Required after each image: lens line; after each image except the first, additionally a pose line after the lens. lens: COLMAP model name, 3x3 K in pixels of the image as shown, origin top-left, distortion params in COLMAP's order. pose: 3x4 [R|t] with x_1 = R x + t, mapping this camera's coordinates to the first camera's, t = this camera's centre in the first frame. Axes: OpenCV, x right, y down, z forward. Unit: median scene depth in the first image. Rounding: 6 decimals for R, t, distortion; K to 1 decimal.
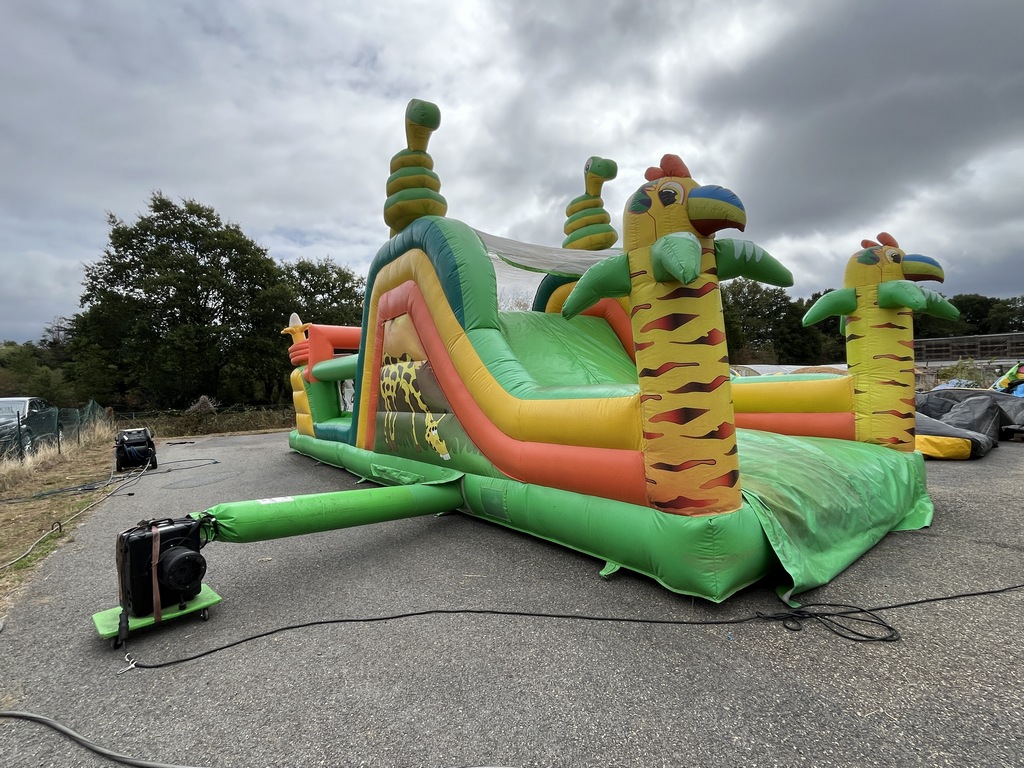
lens RADIAL K [[476.5, 0, 507.1], [0, 476.5, 385.3], [0, 0, 1]] dist [-0.001063, -0.000130]
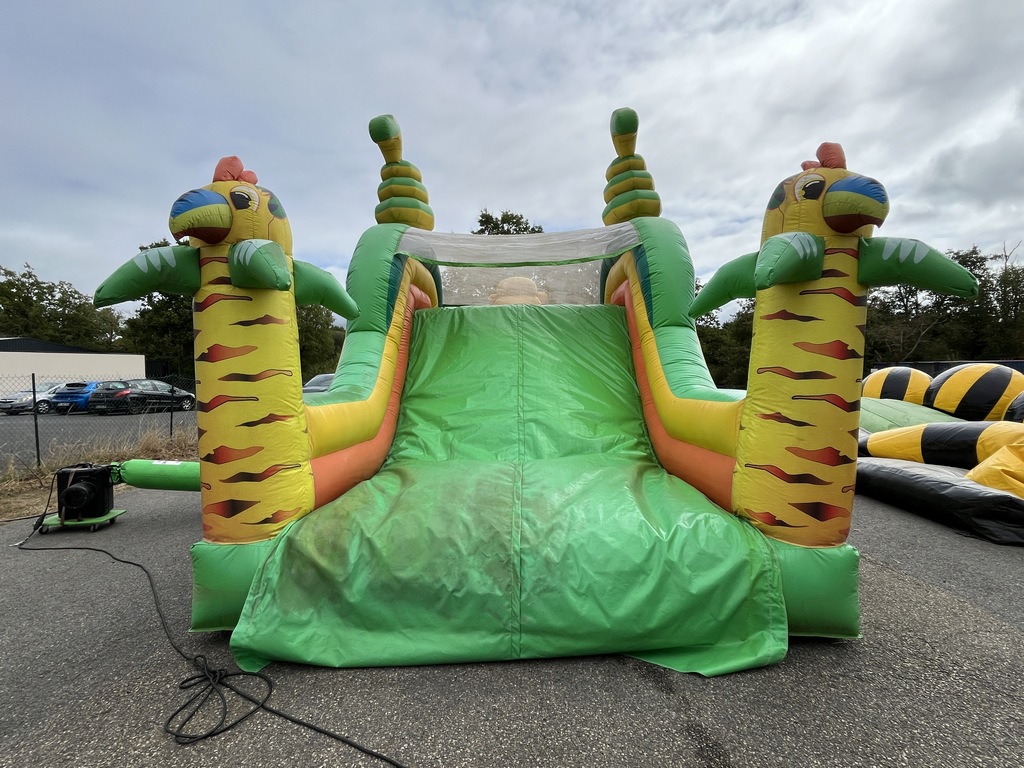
lens RADIAL K [[476.5, 0, 508.5], [0, 476.5, 384.0], [0, 0, 1]] dist [-0.001063, -0.000130]
pose [[0.810479, 0.047016, -0.583878, 1.103478], [-0.028607, 0.998761, 0.040714, -0.073110], [0.585069, -0.016294, 0.810820, 0.445424]]
